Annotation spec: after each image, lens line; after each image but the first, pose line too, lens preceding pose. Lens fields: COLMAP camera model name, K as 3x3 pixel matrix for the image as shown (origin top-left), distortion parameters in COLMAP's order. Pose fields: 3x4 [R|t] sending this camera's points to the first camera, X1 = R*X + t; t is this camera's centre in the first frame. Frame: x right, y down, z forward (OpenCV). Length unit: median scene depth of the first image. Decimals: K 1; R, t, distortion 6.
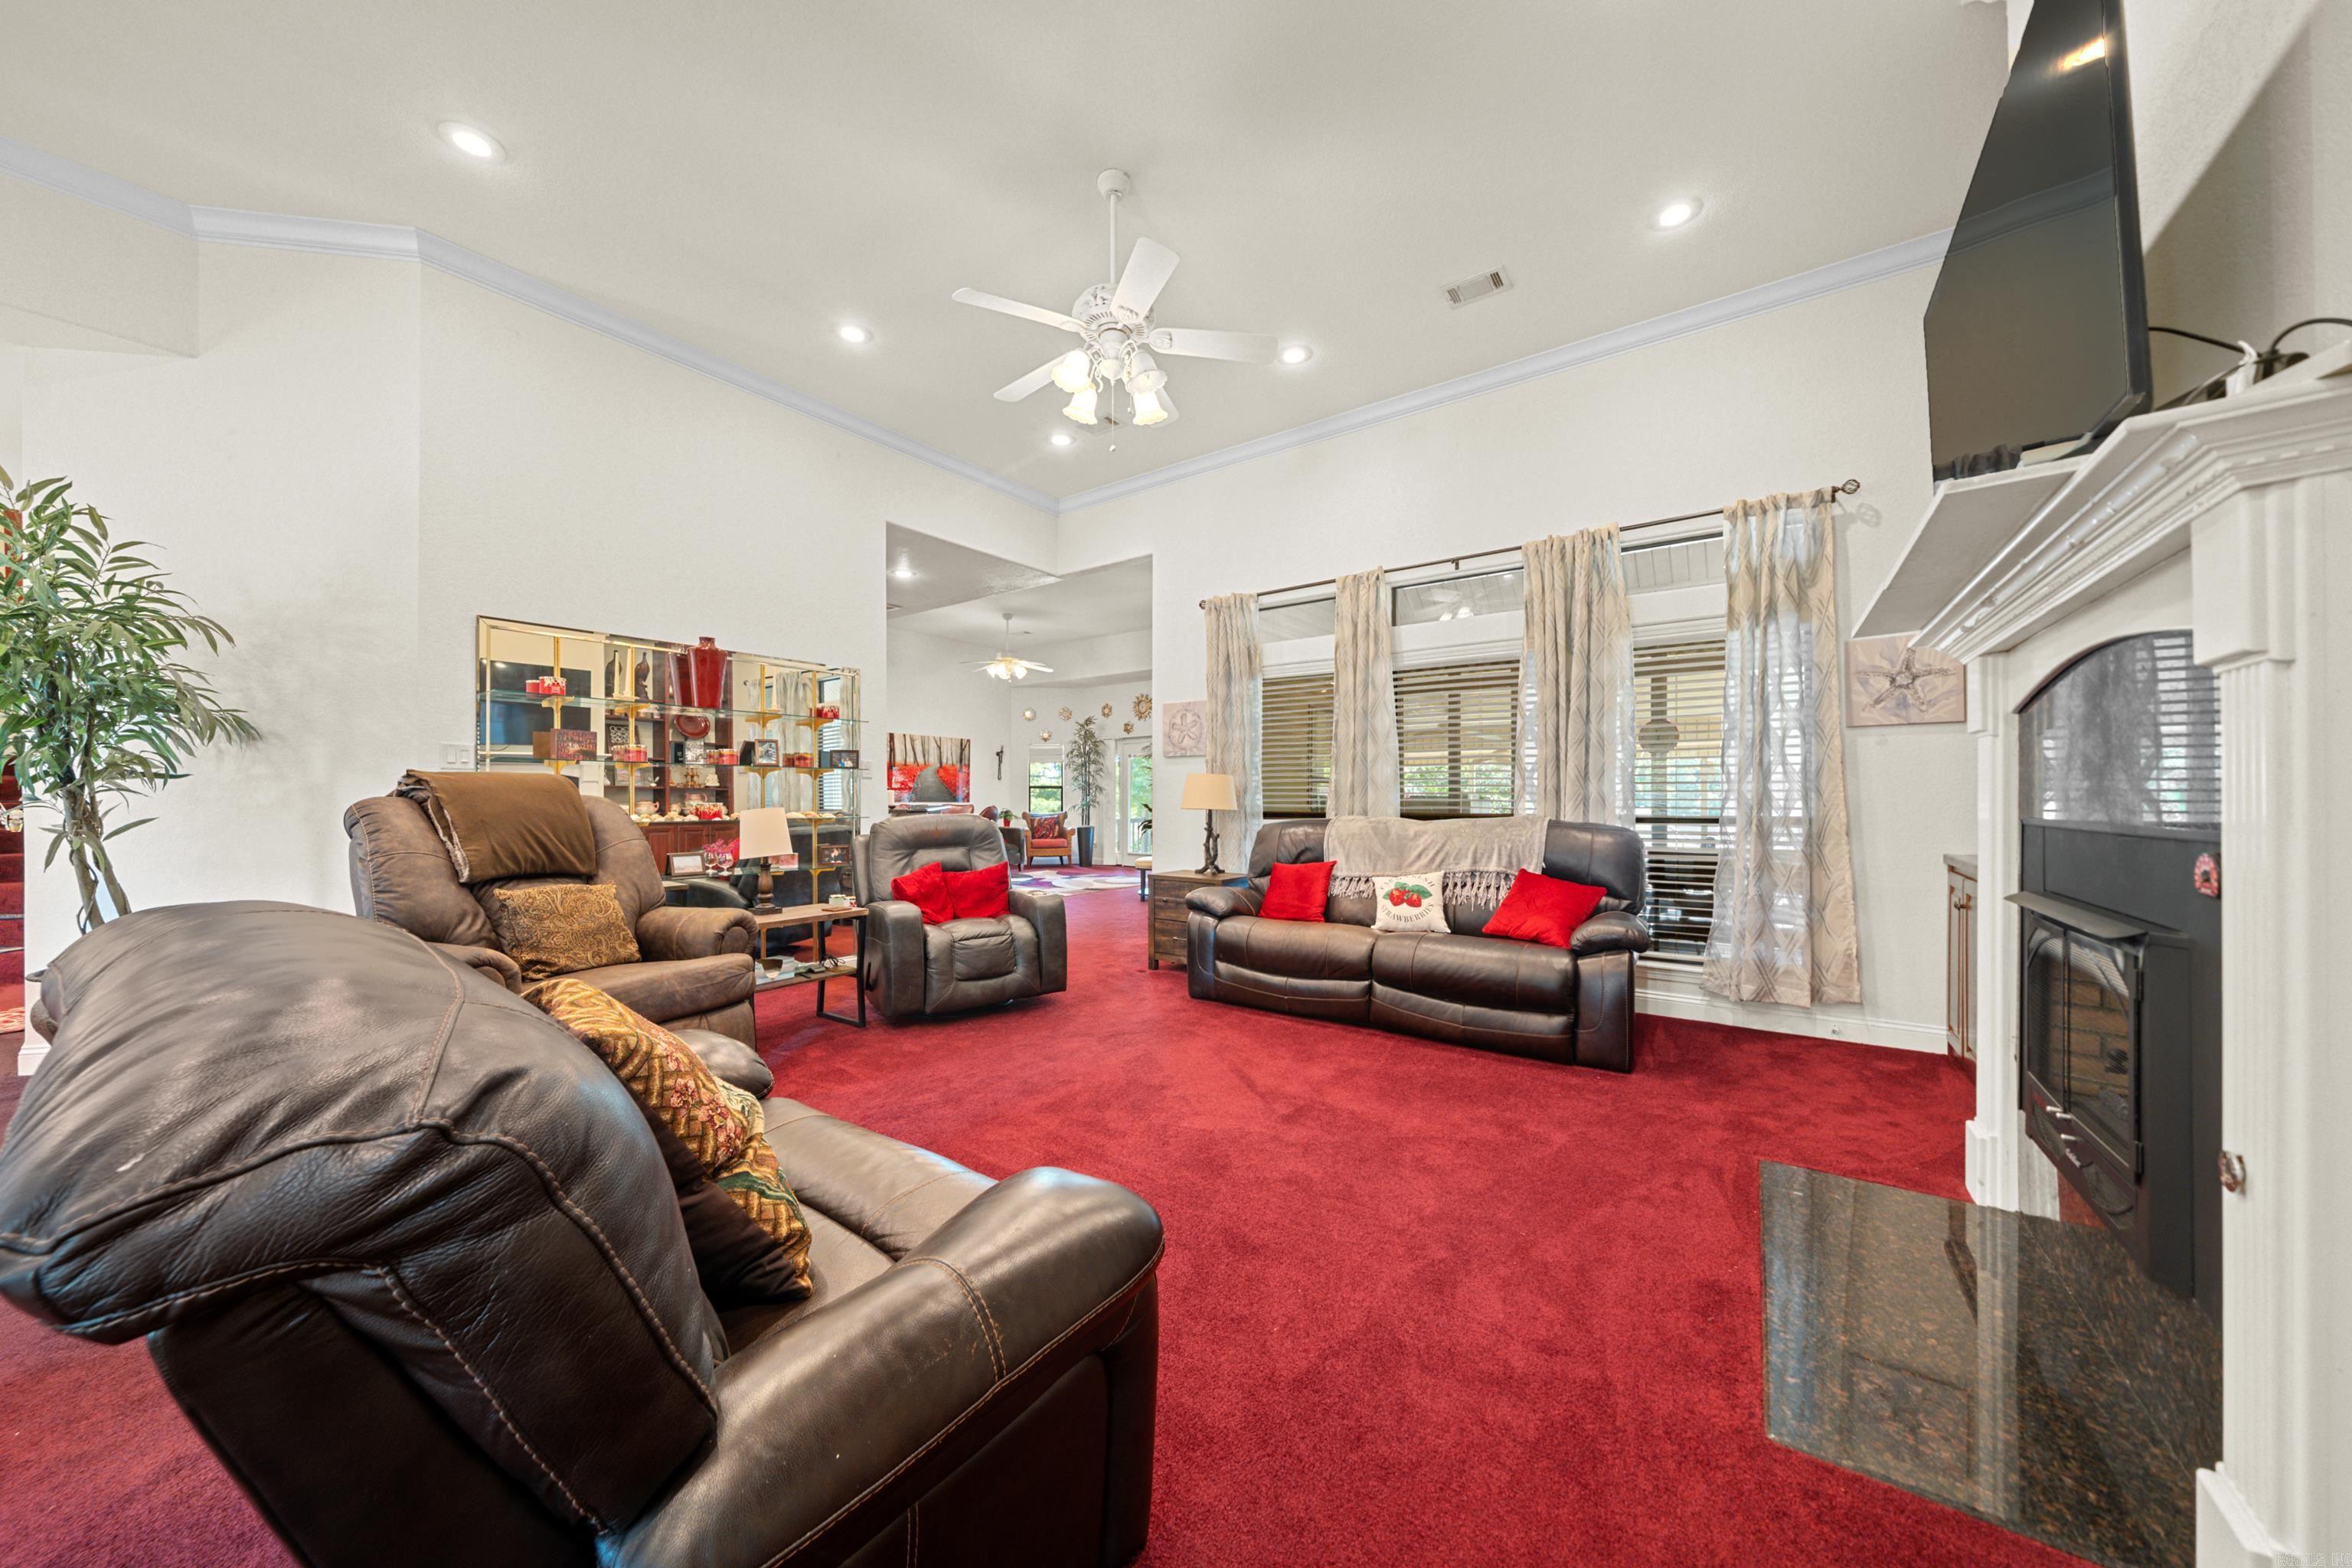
lens RADIAL K [[801.5, 0, 1180.6], [0, 801.5, 799.8], [0, 0, 1]] dist [-0.002146, -0.000192]
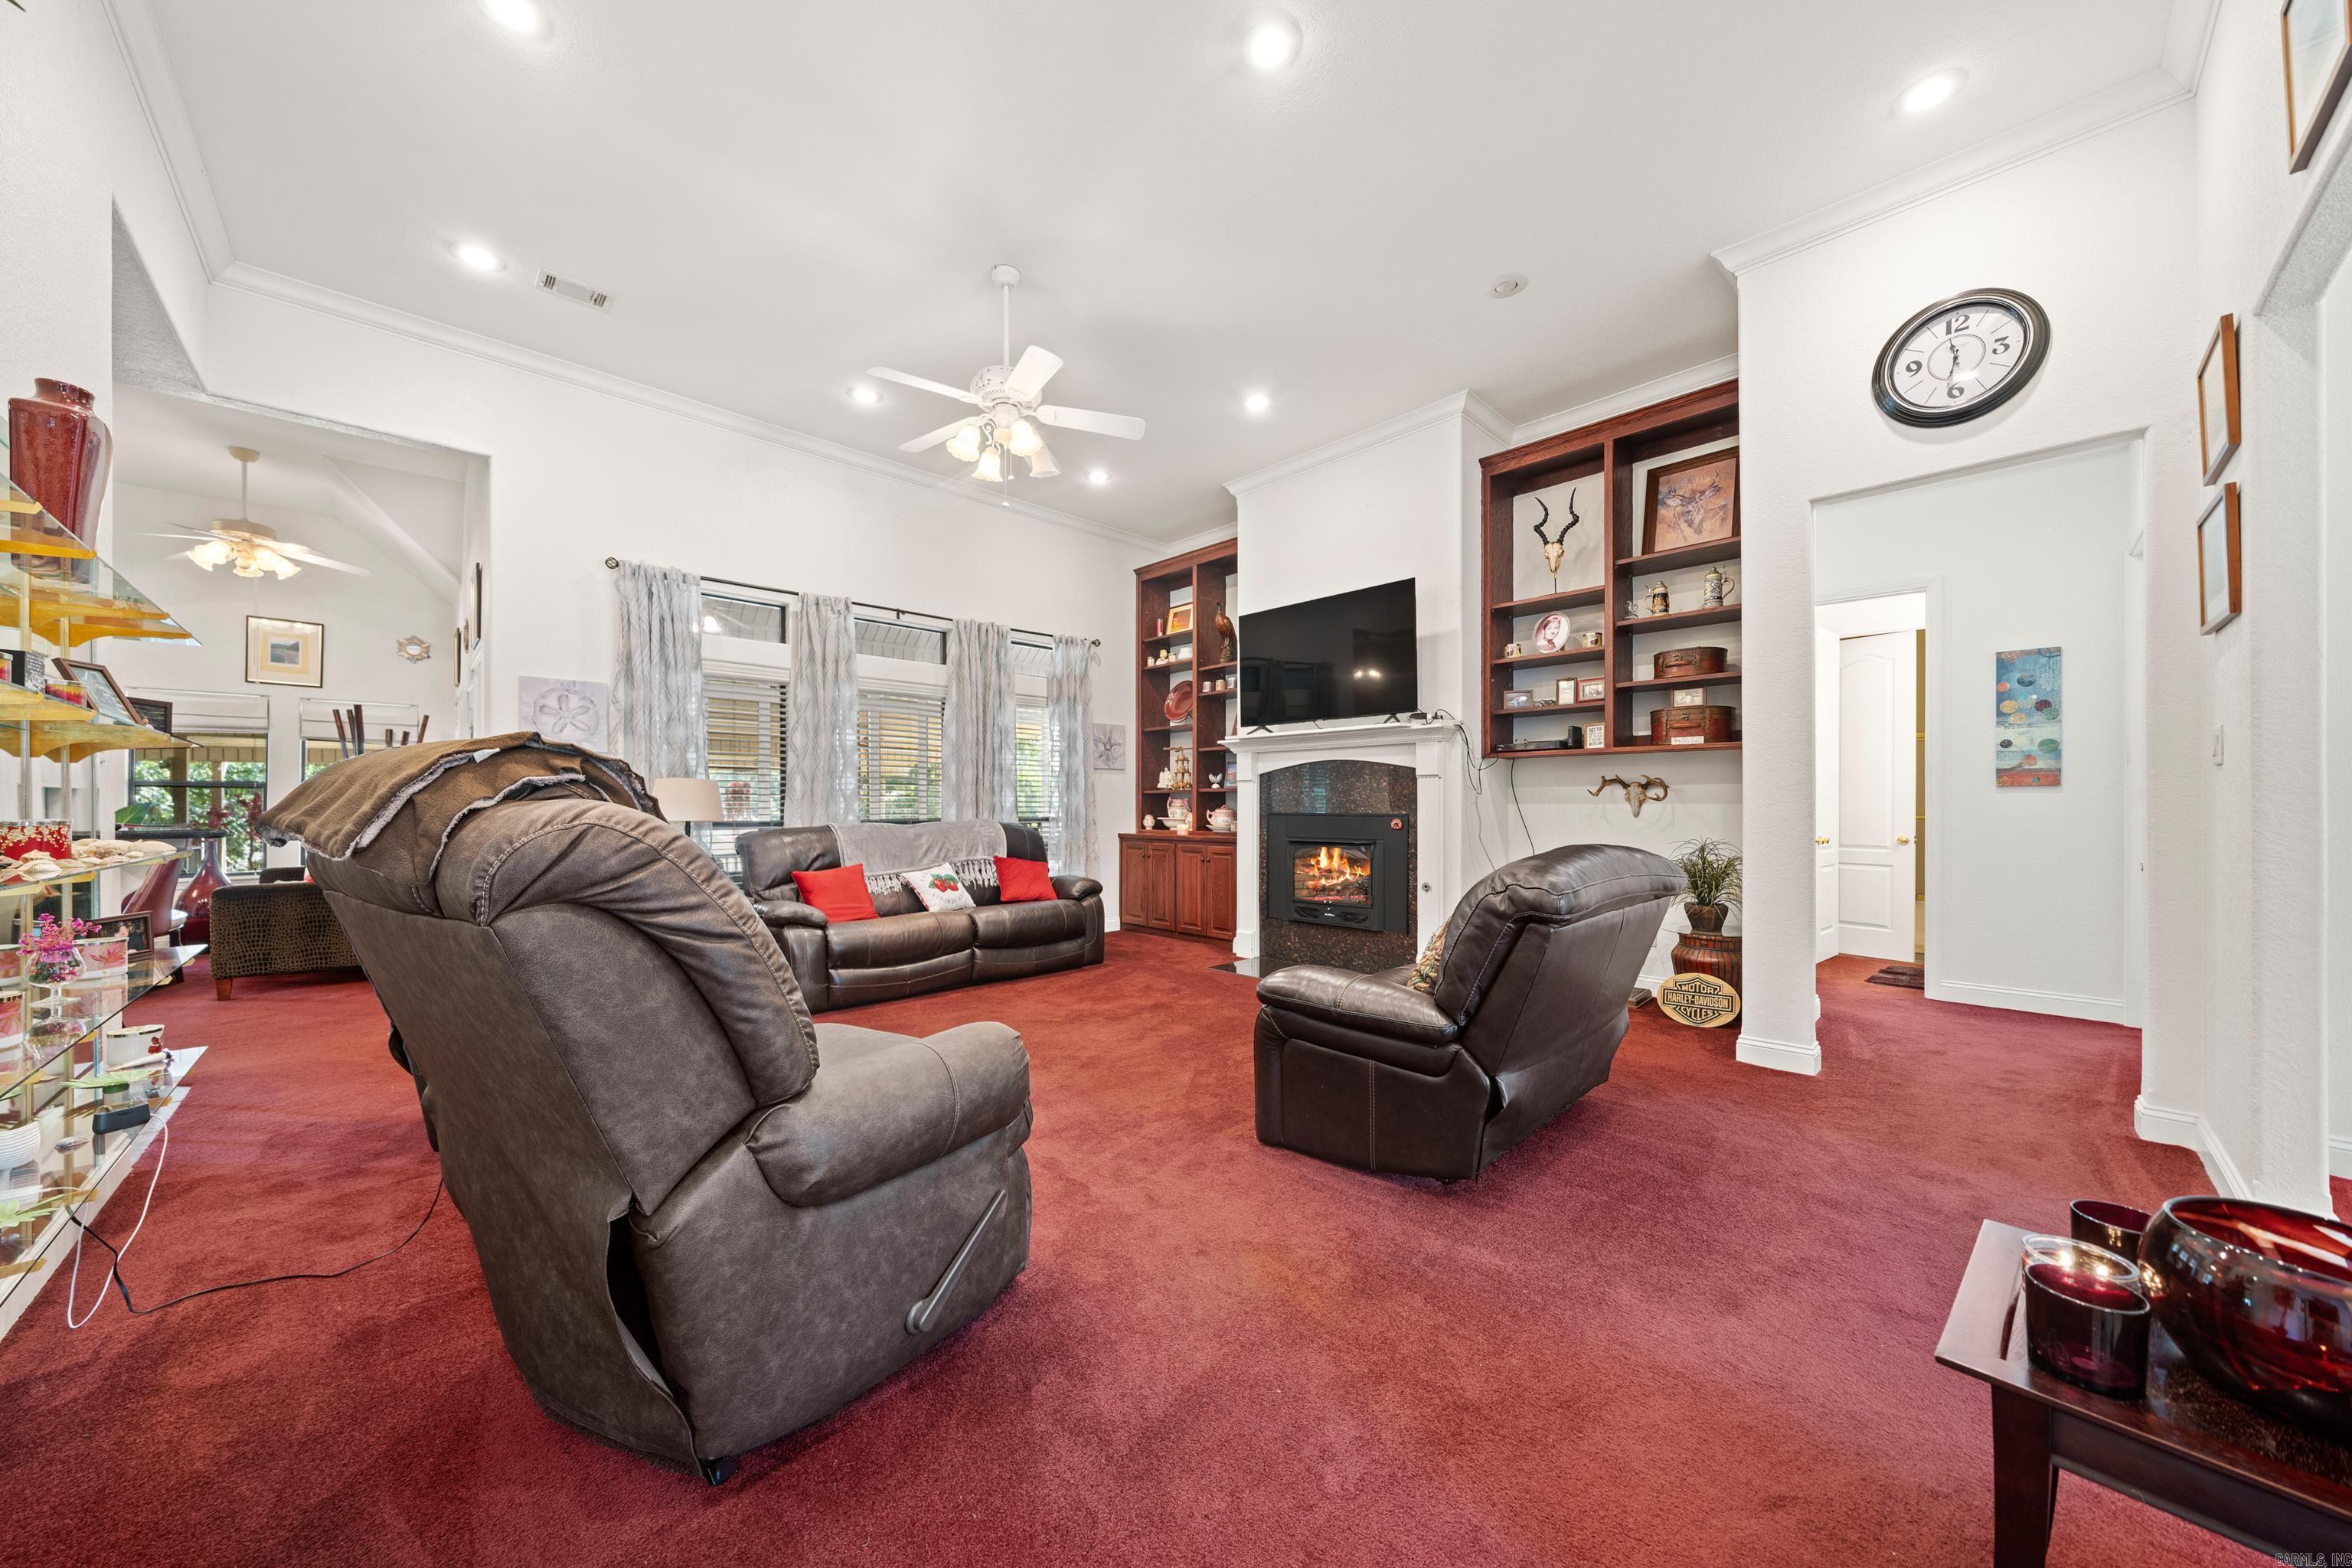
lens RADIAL K [[822.8, 0, 1165.3], [0, 822.8, 806.0], [0, 0, 1]] dist [-0.002432, -0.000210]
pose [[0.199226, 0.002591, 0.979950, -0.908426], [0.002457, 0.999992, -0.003144, 0.003084], [-0.979951, 0.003034, 0.199218, 0.399482]]
